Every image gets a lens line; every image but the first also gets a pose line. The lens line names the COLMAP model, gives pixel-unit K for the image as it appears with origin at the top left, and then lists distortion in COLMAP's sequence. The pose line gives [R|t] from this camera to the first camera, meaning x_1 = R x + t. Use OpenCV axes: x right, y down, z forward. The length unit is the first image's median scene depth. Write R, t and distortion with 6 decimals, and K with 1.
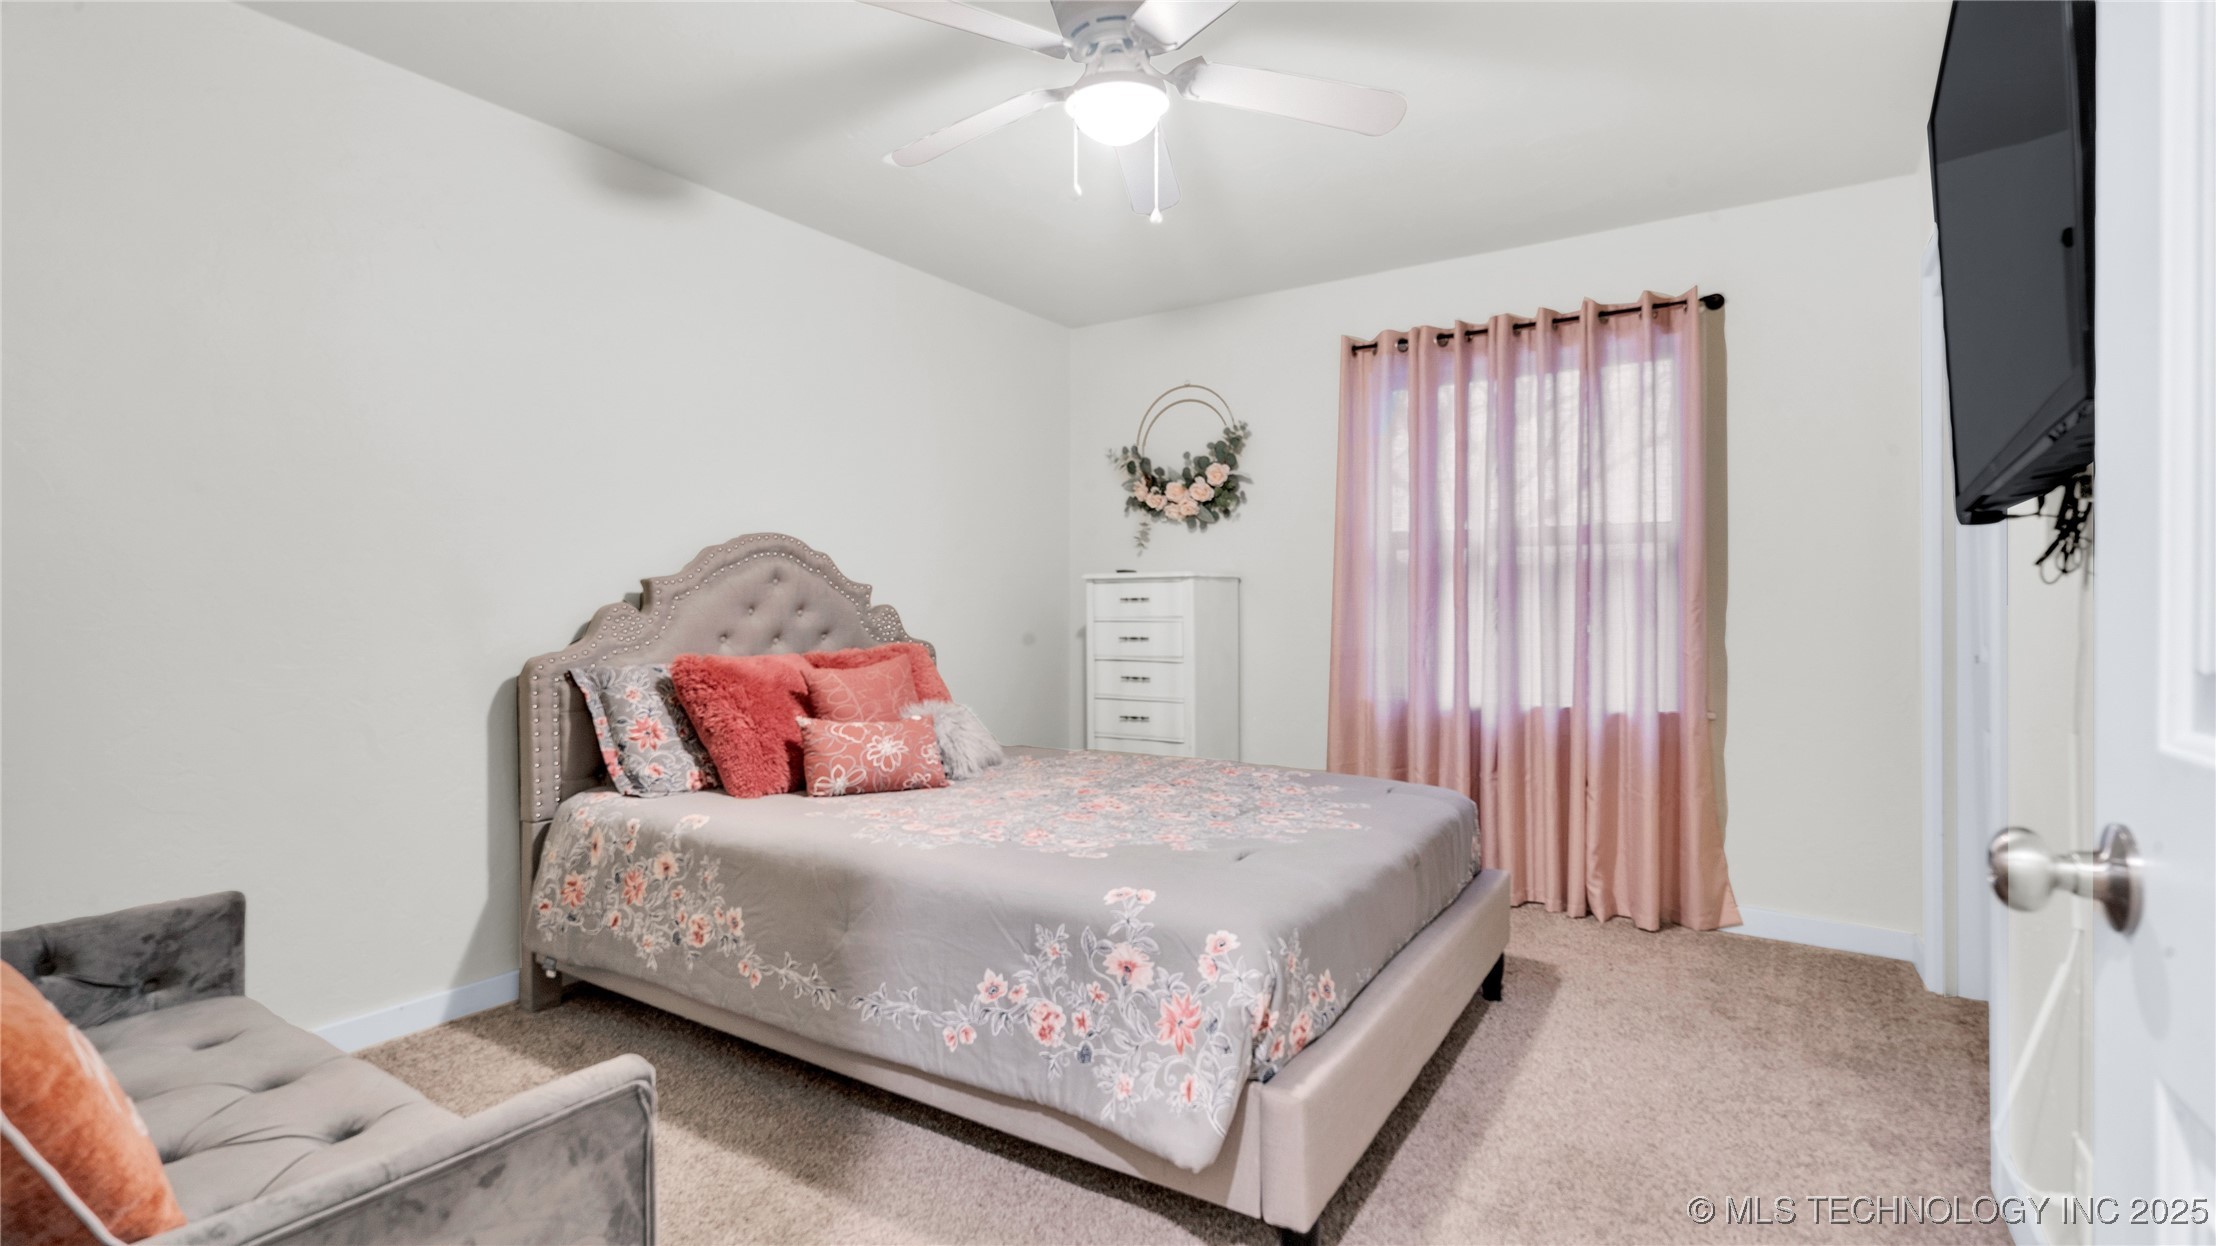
lens RADIAL K [[1027.8, 0, 1130.8], [0, 1027.8, 607.9], [0, 0, 1]] dist [-0.003154, 0.001526]
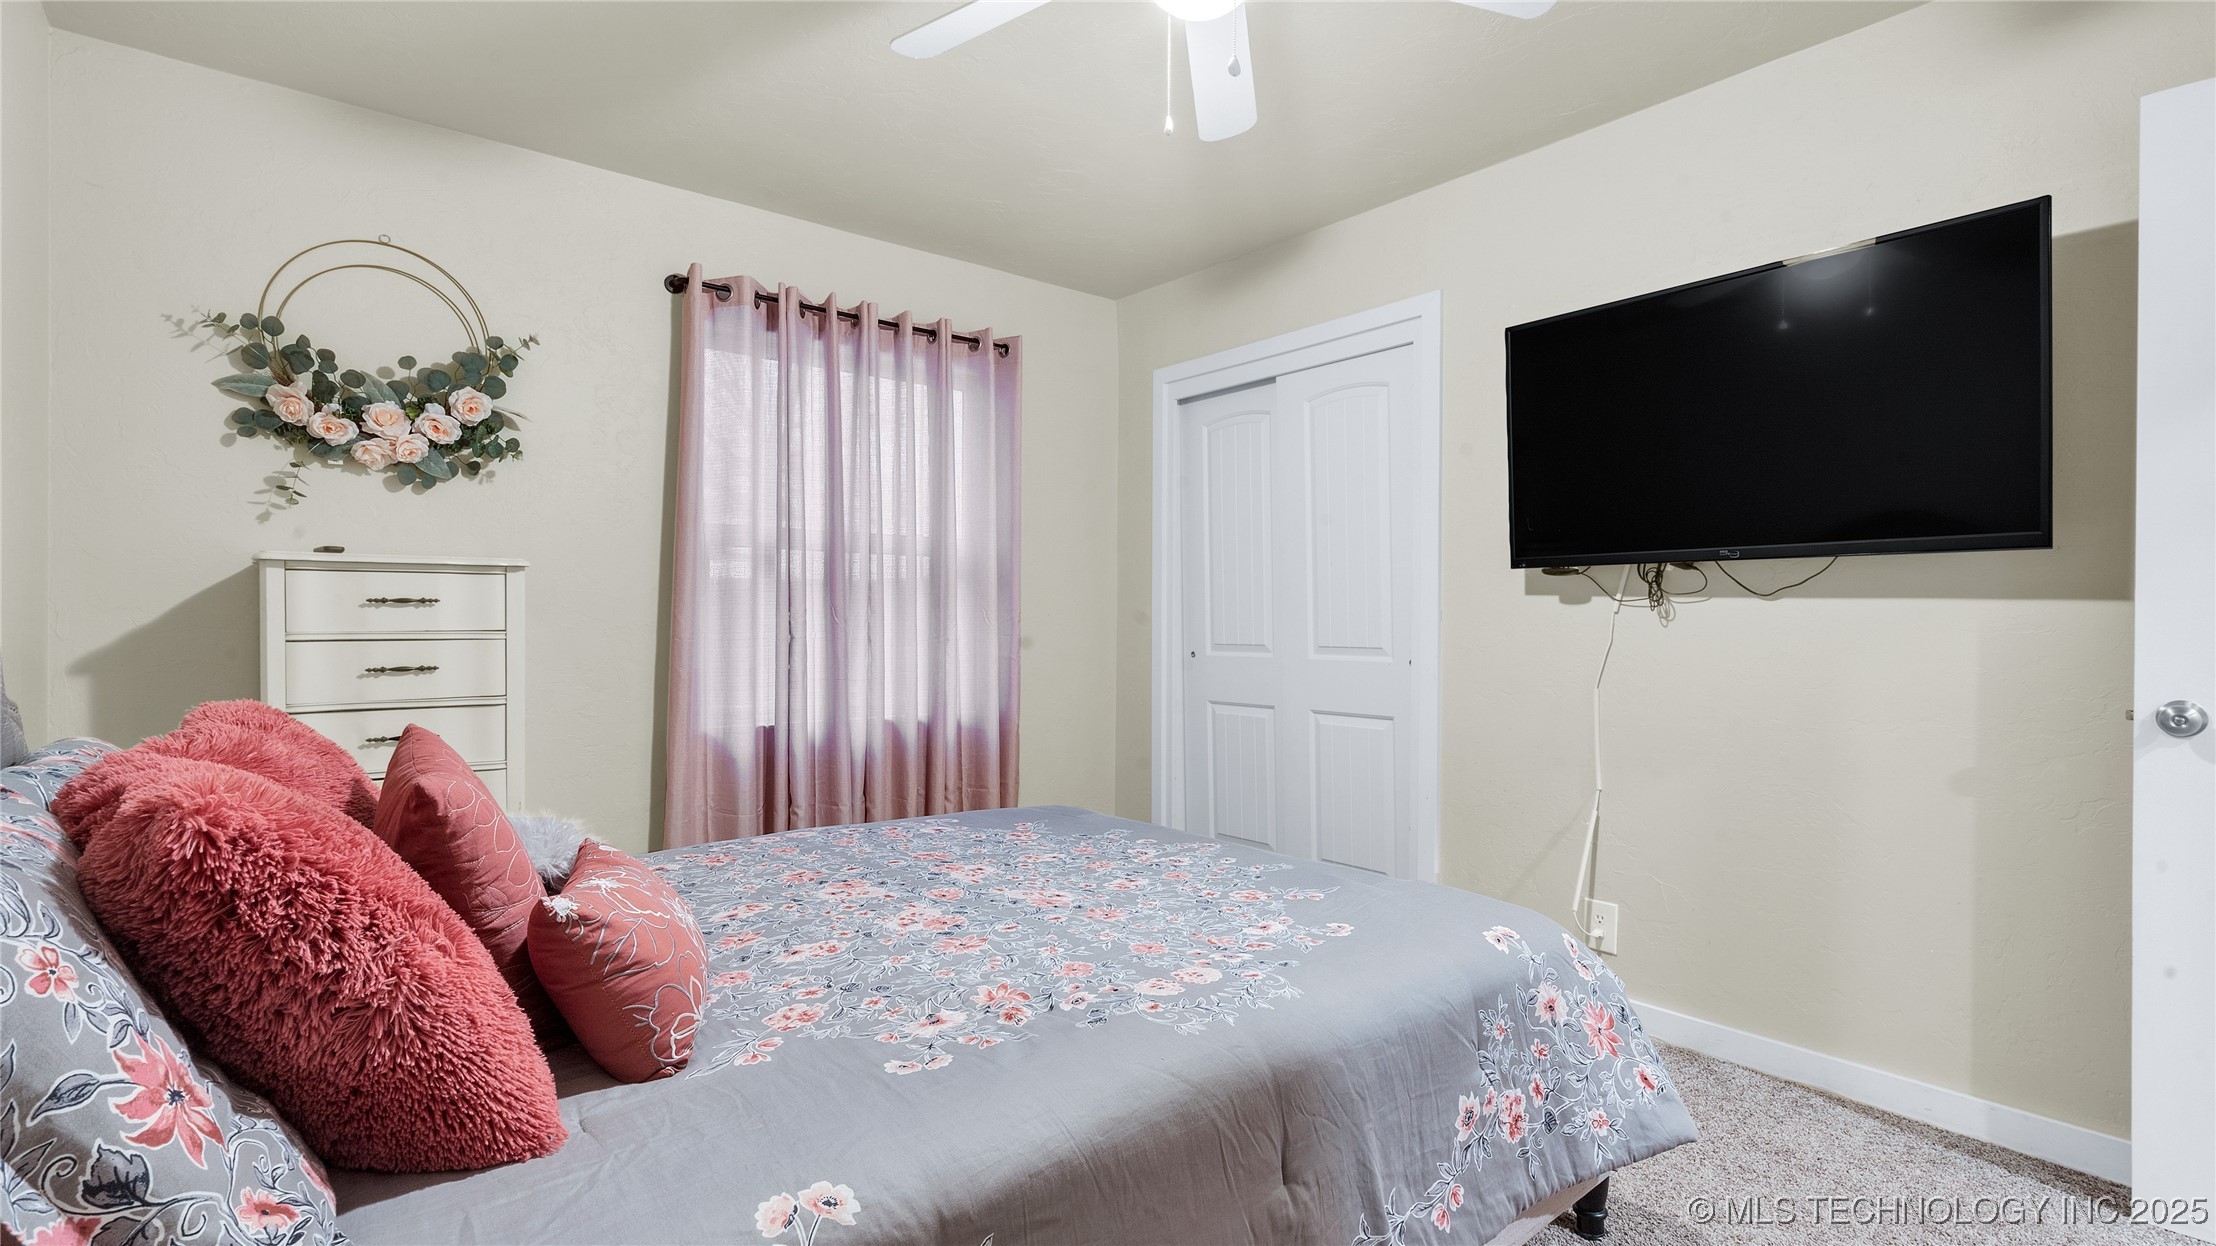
lens RADIAL K [[1027.8, 0, 1128.5], [0, 1027.8, 628.9], [0, 0, 1]] dist [-0.003154, 0.001526]
pose [[0.307436, -0.006055, 0.951550, -0.394034], [-0.004610, 0.999959, 0.007852, 0.000429], [-0.951558, -0.006801, 0.307395, 0.422448]]
